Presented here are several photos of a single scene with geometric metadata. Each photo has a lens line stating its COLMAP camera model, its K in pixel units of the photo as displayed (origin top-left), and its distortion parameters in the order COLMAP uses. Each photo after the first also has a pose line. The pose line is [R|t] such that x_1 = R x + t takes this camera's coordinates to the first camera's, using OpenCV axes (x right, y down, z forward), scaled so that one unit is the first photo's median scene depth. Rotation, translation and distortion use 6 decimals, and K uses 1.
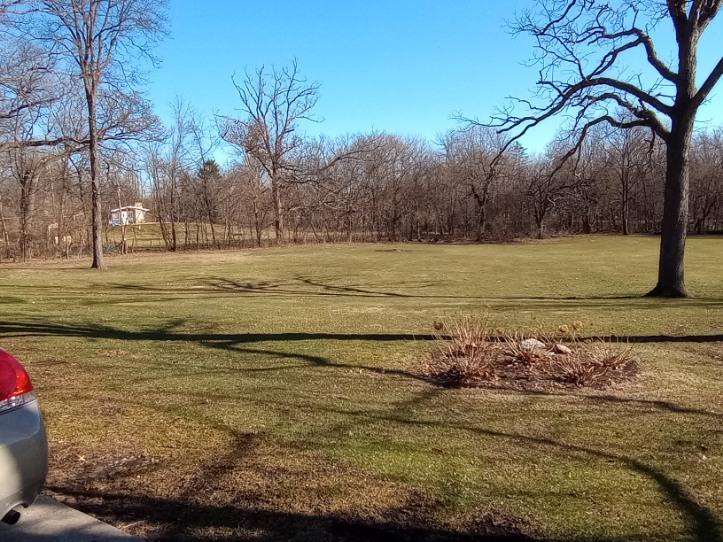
lens RADIAL K [[658.8, 0, 361.5], [0, 658.8, 271.0], [0, 0, 1]] dist [-0.001398, -0.001206]
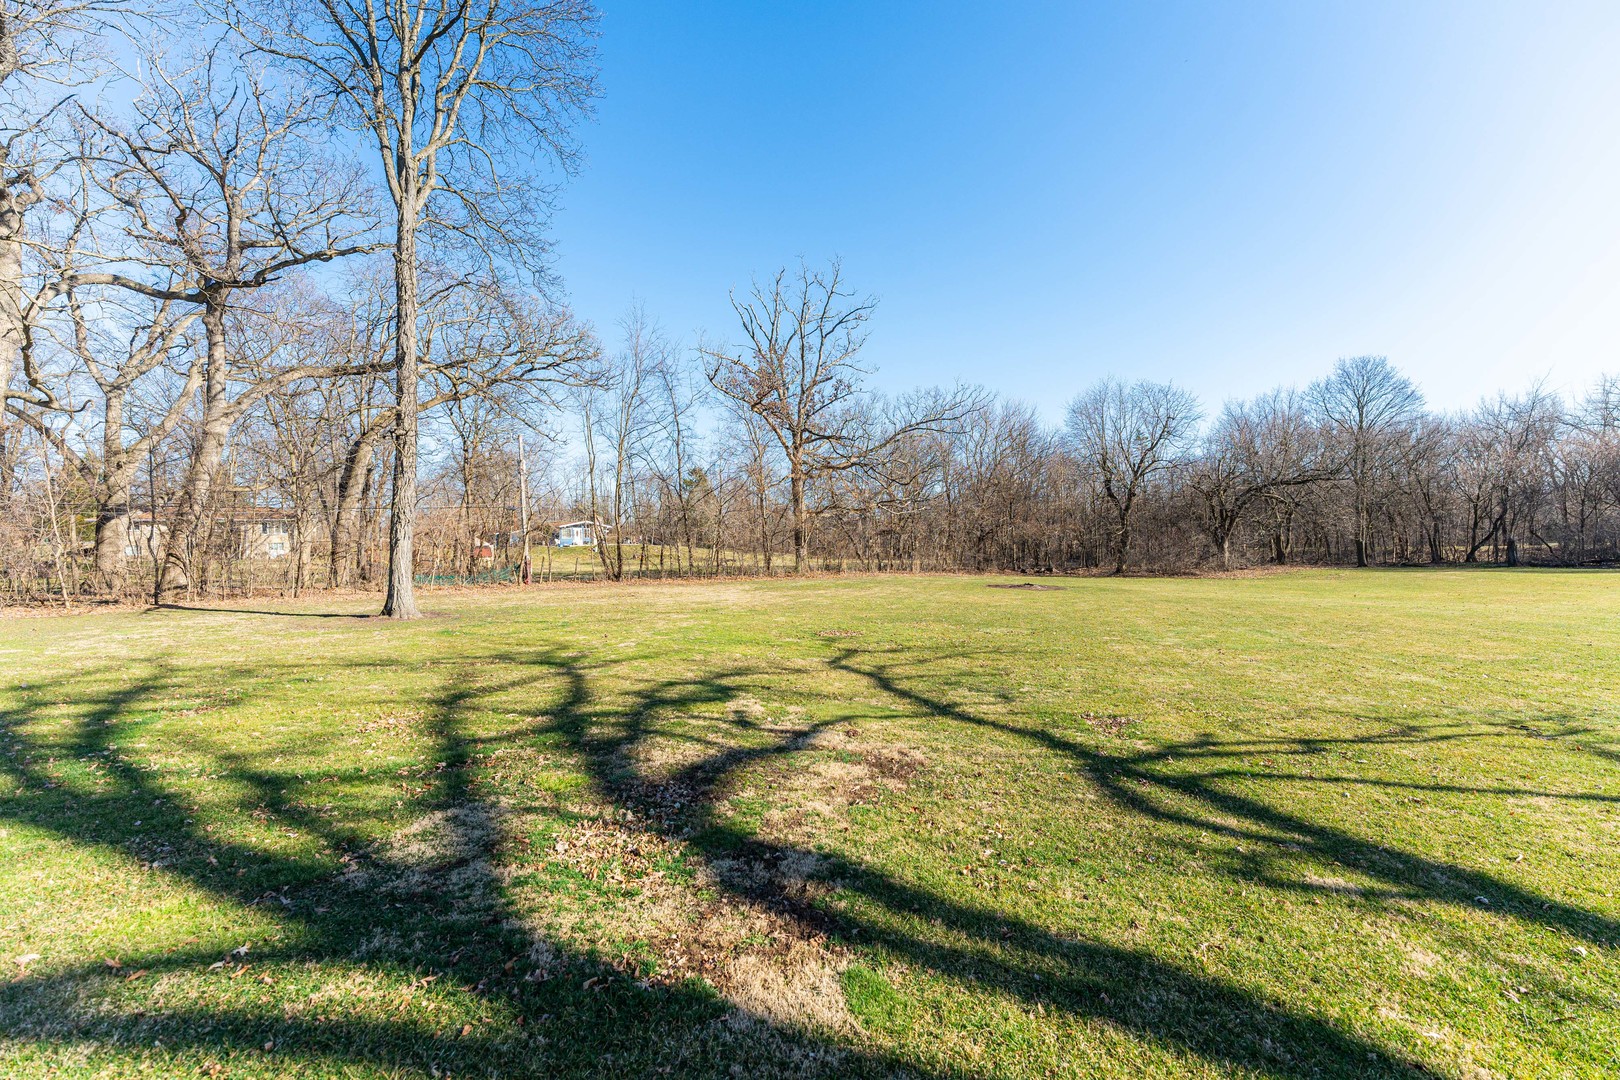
lens RADIAL K [[667.0, 0, 801.3], [0, 667.0, 541.5], [0, 0, 1]] dist [0.002066, 0.000211]
pose [[0.997153, 0.008748, -0.074900, -0.085354], [-0.016259, 0.994827, -0.100270, -0.009494], [0.073635, 0.101202, 0.992137, 0.429781]]
